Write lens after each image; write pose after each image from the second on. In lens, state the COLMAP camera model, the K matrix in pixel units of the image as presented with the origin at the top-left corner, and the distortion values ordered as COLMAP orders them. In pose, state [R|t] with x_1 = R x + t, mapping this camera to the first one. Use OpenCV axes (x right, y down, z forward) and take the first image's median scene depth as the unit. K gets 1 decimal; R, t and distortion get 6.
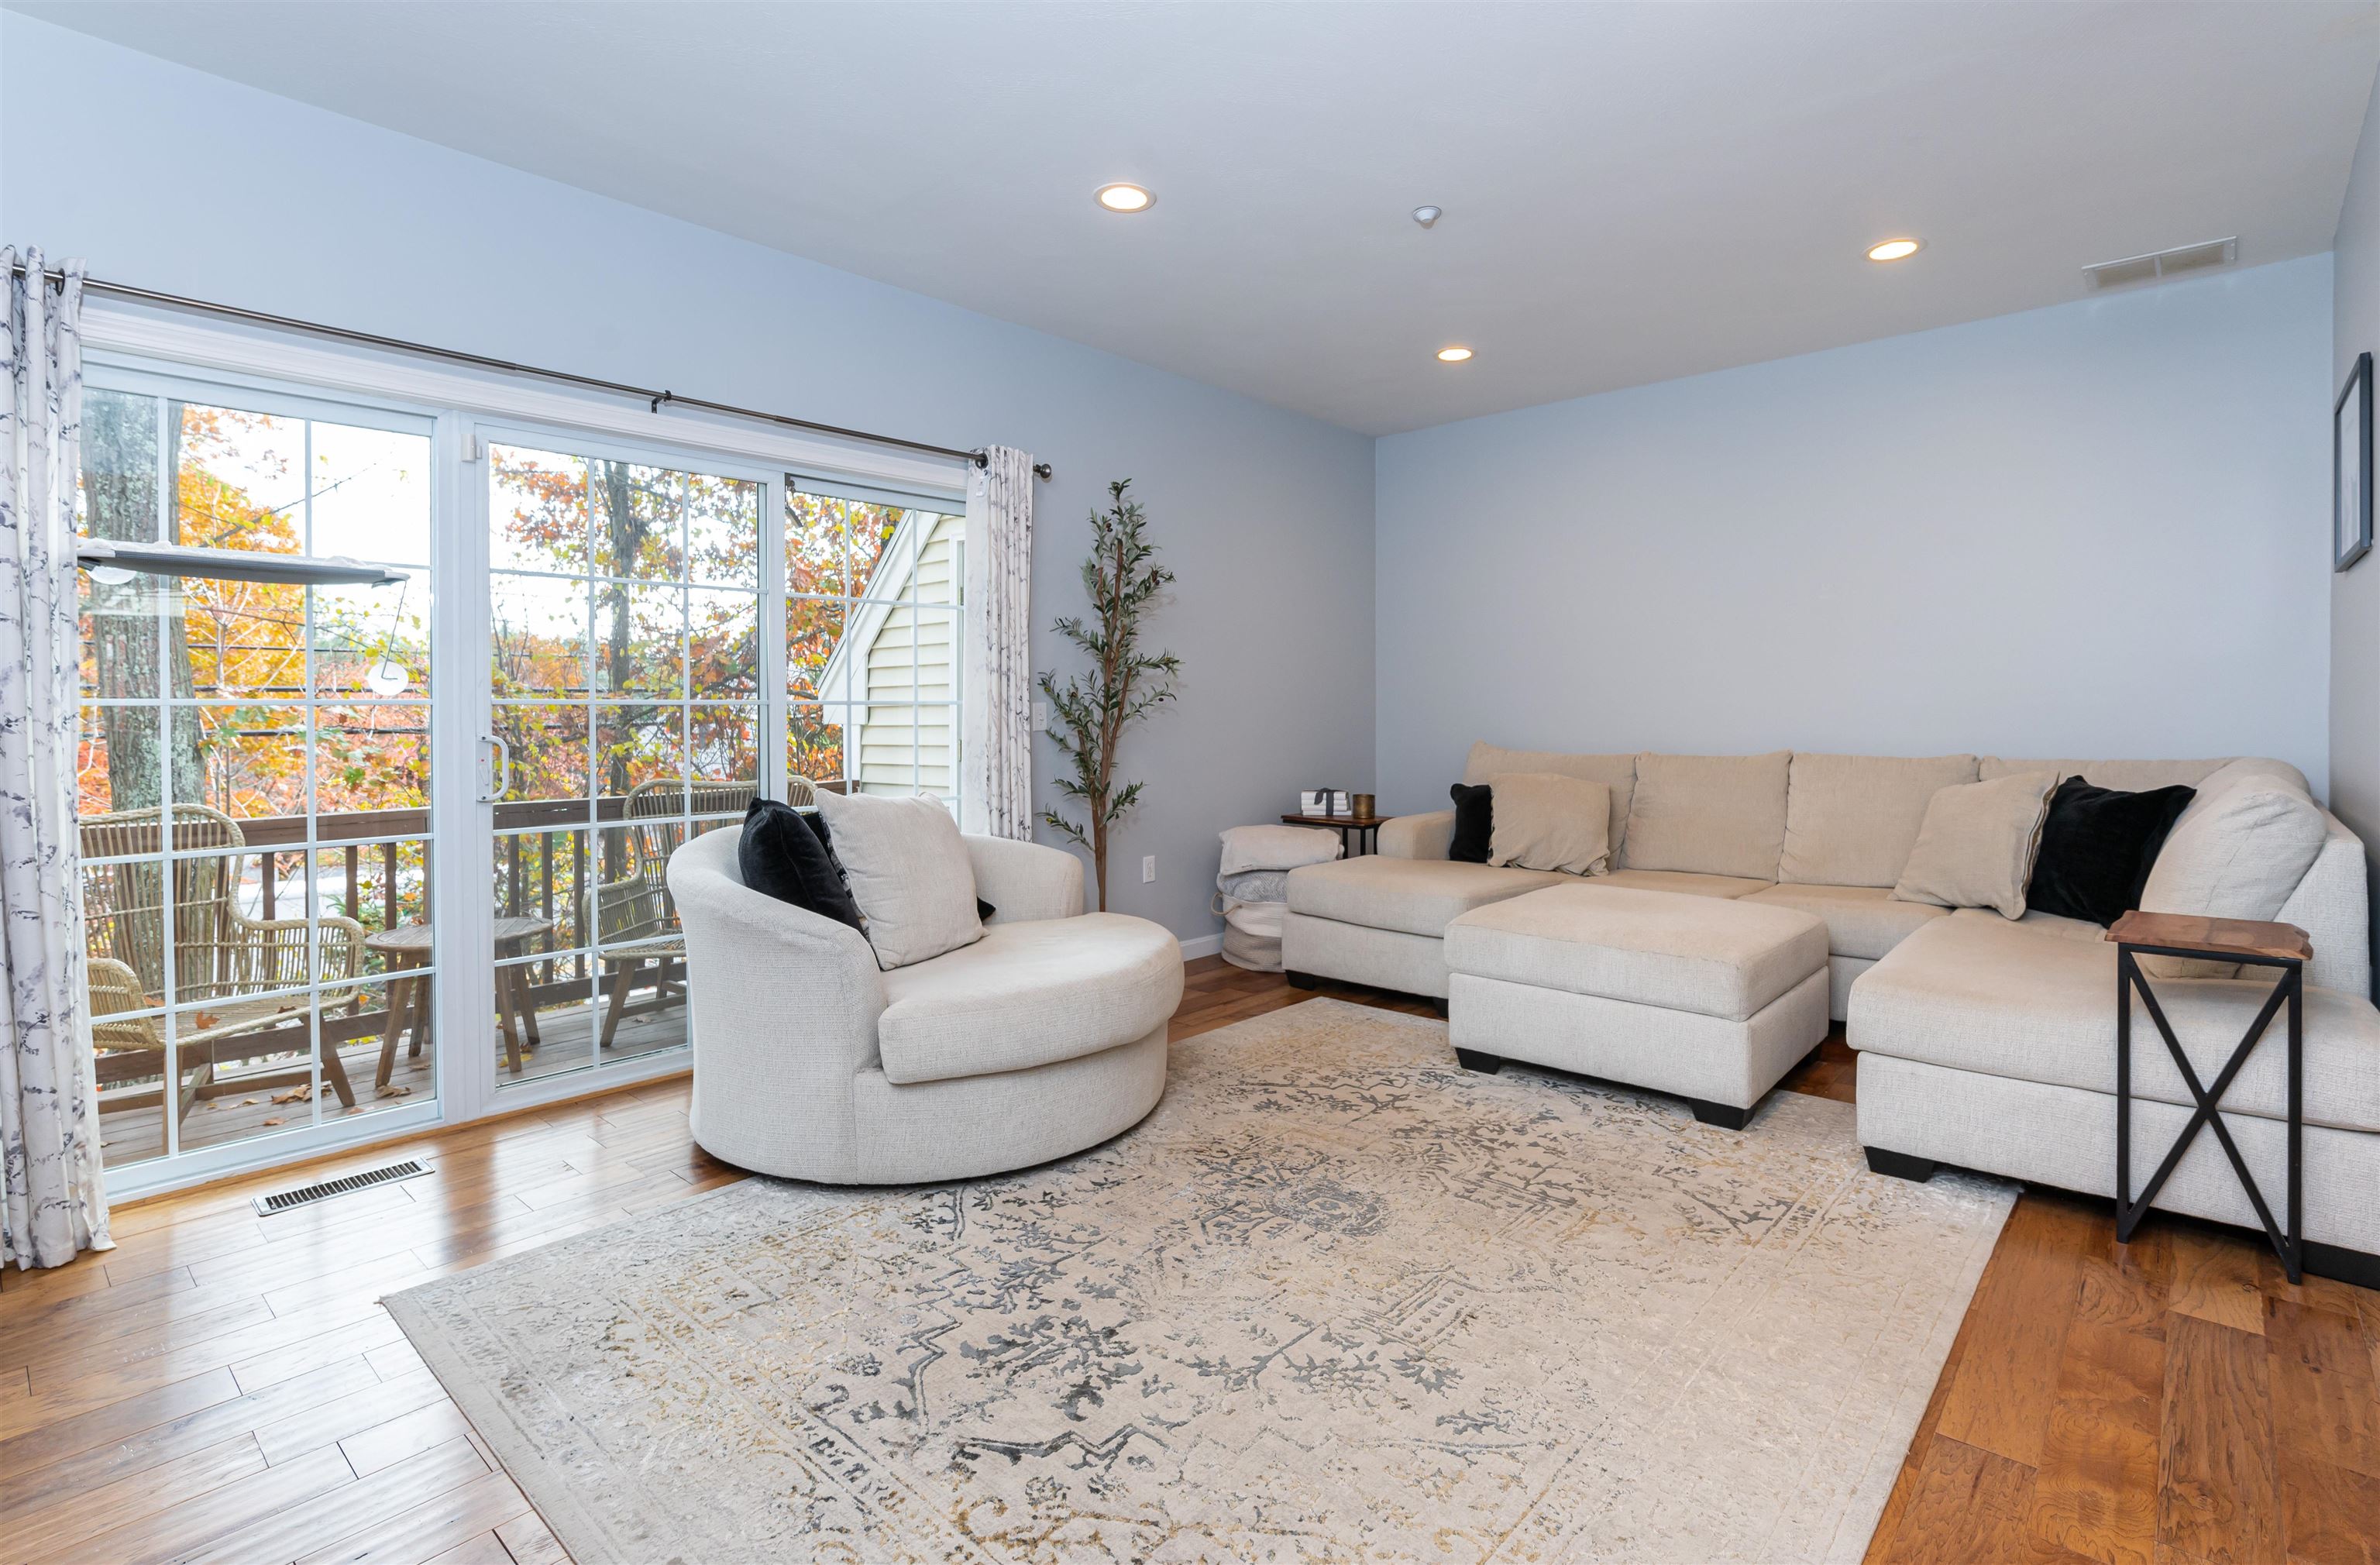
lens RADIAL K [[1129.3, 0, 1195.7], [0, 1129.3, 714.2], [0, 0, 1]] dist [-0.004117, 0.000123]
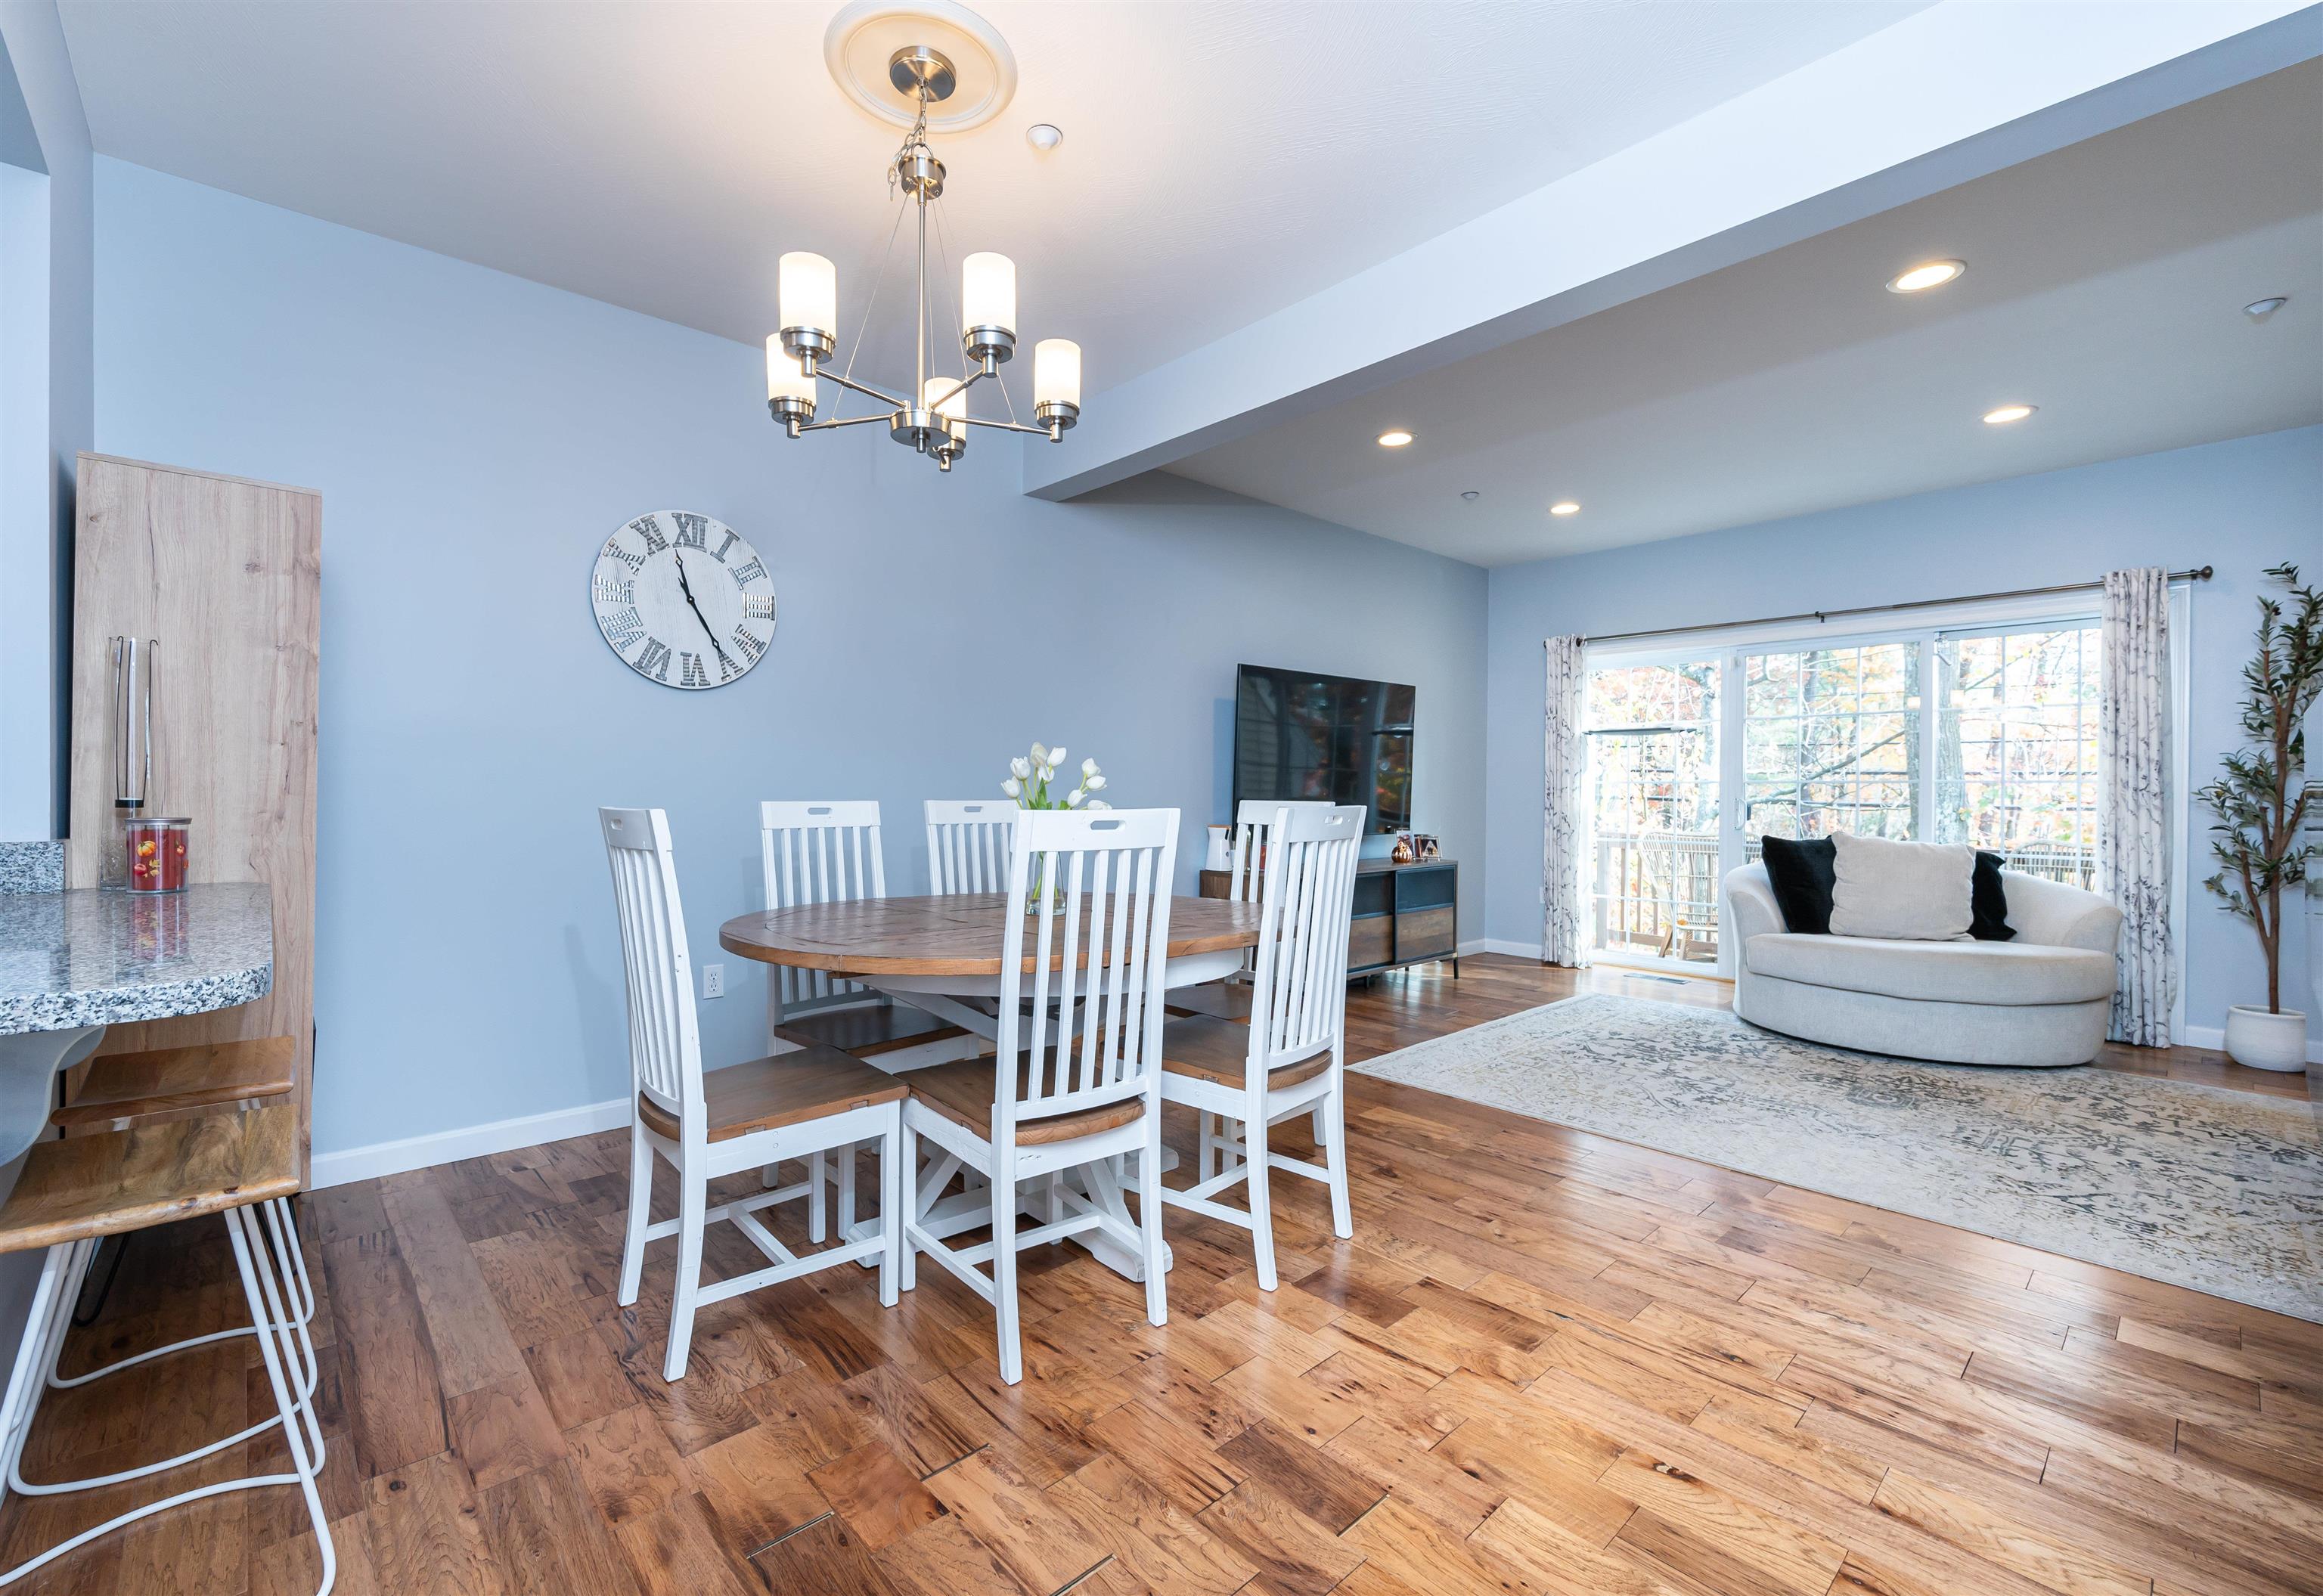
lens RADIAL K [[982.0, 0, 1136.7], [0, 982.0, 790.3], [0, 0, 1]] dist [-0.003385, -0.000318]
pose [[-0.105394, 0.005284, -0.994416, 1.616658], [-0.009414, 0.999936, 0.006311, 0.004337], [0.994386, 0.010026, -0.105338, 0.096195]]
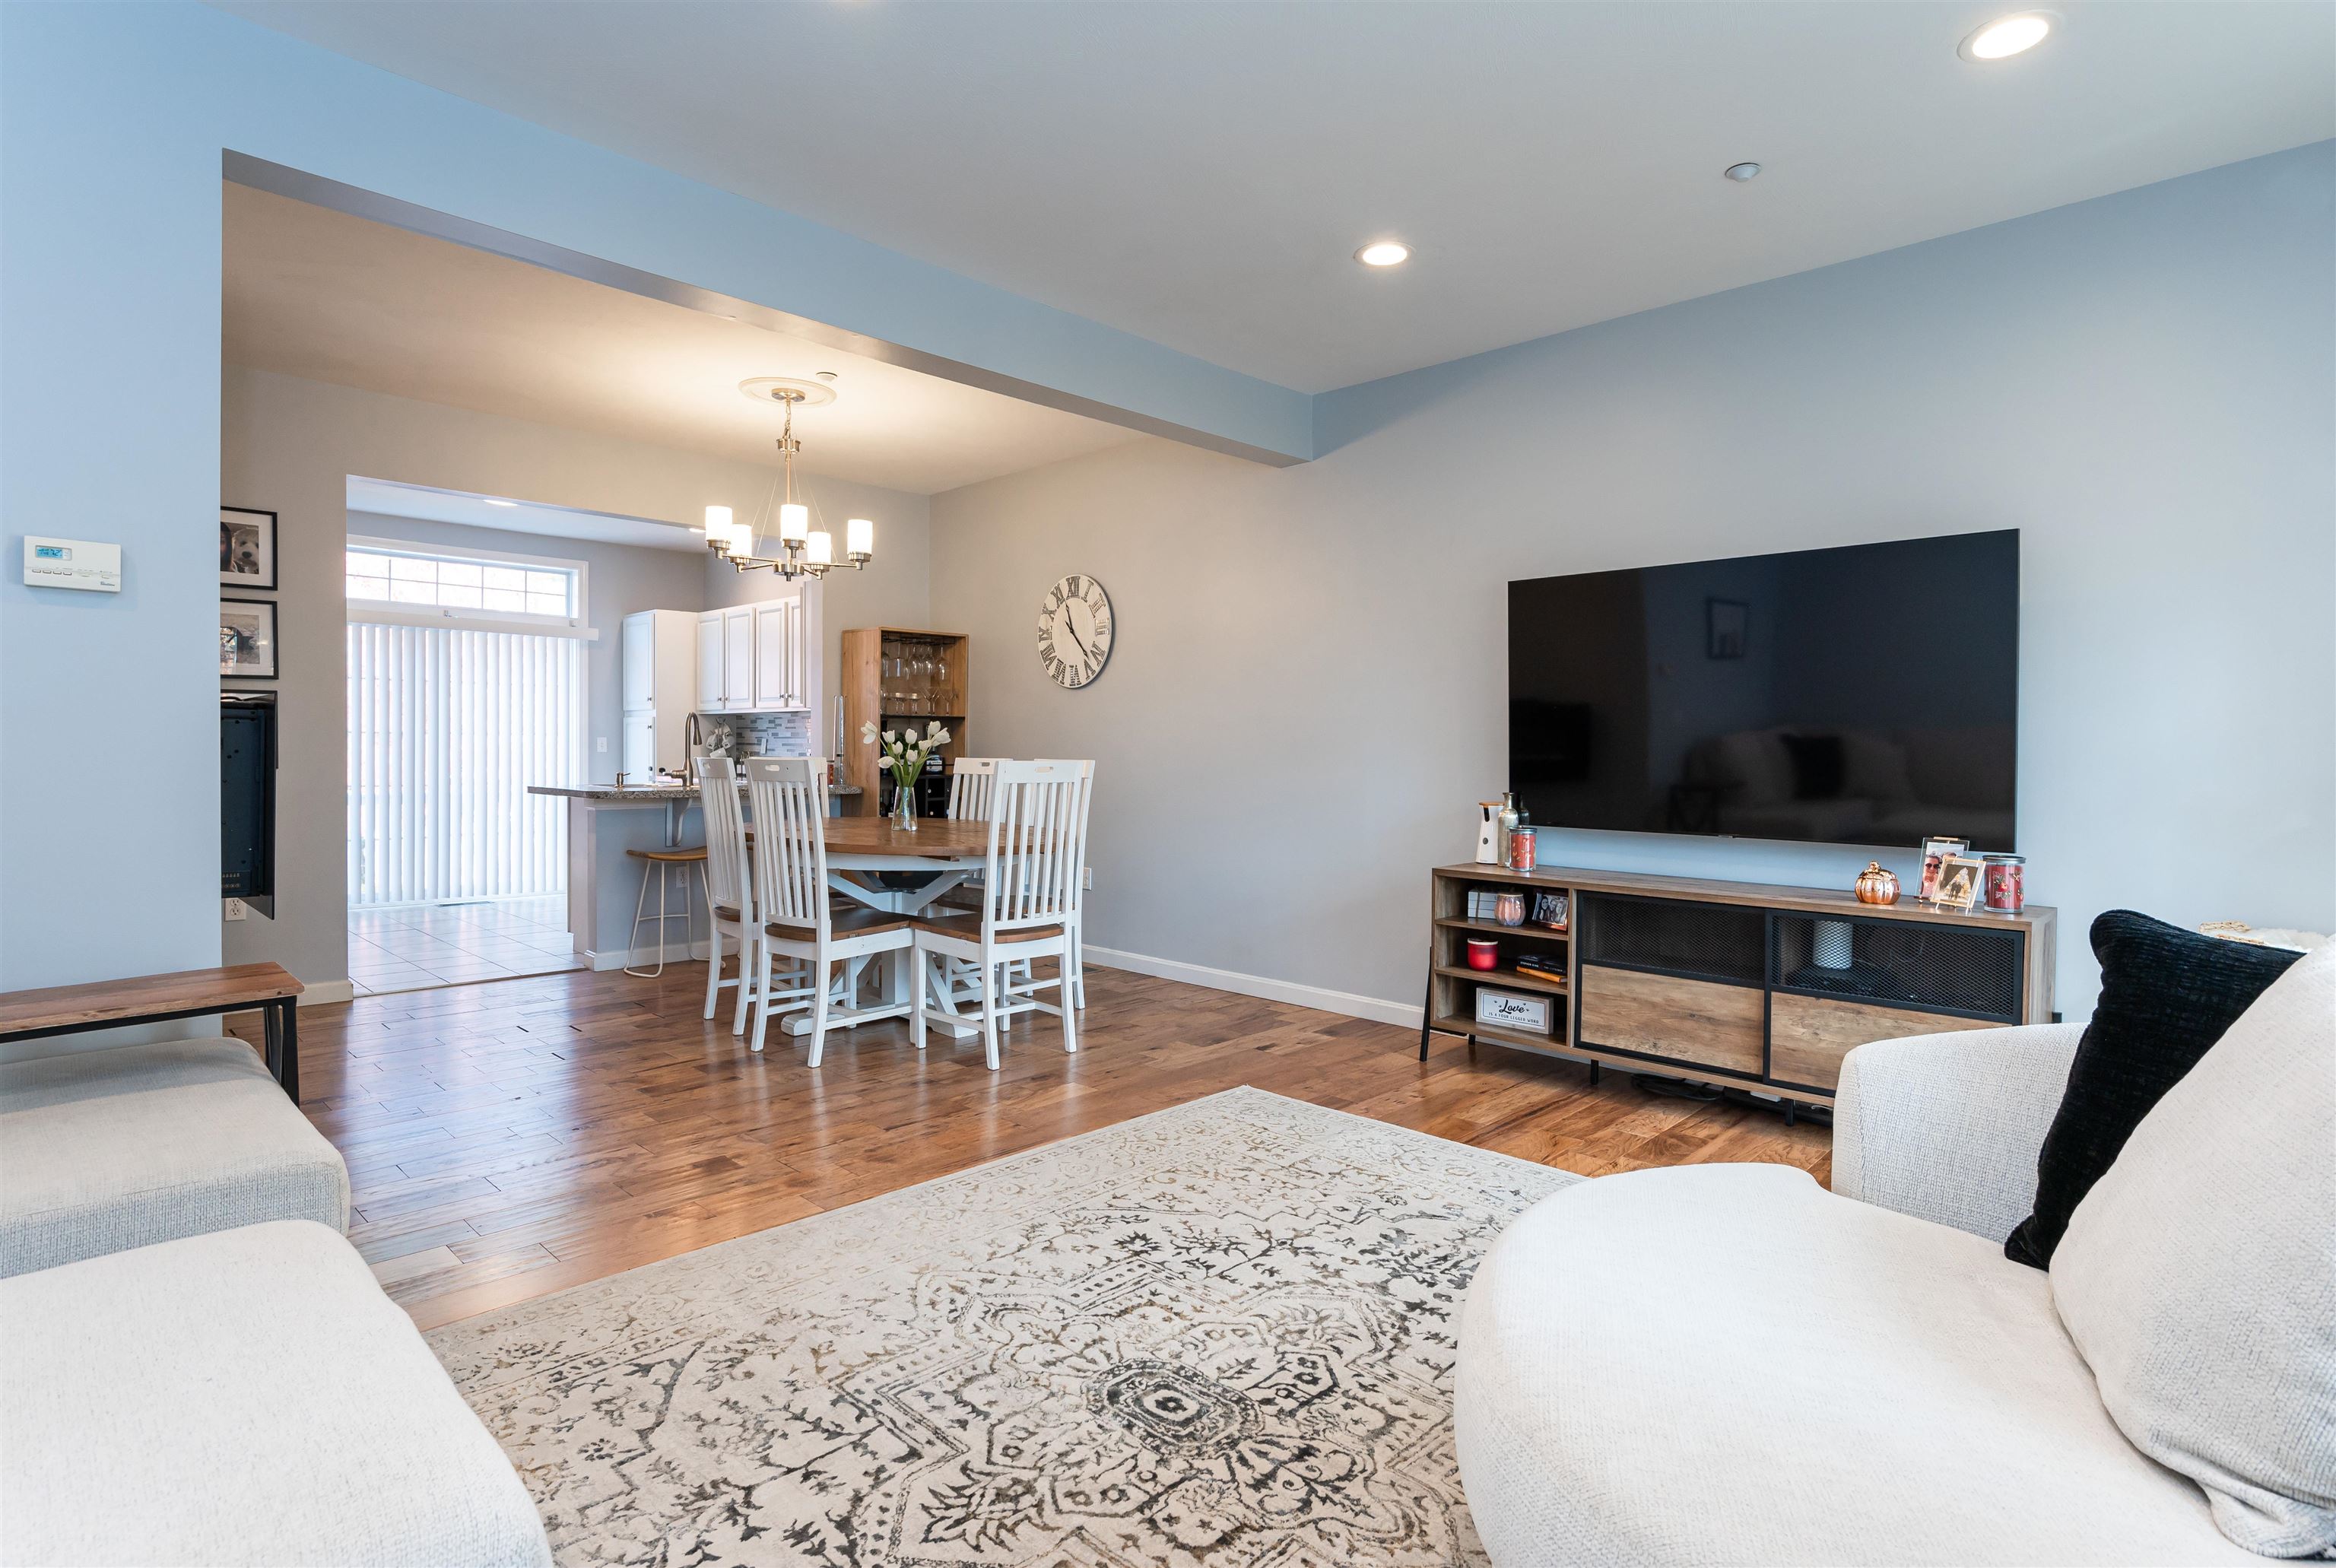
lens RADIAL K [[1164.0, 0, 1171.3], [0, 1164.0, 760.6], [0, 0, 1]] dist [-0.005445, -0.000206]
pose [[-0.999396, -0.005112, 0.034378, 0.094250], [-0.004673, 0.999907, 0.012827, 0.002579], [-0.034441, 0.012658, -0.999327, 1.780861]]
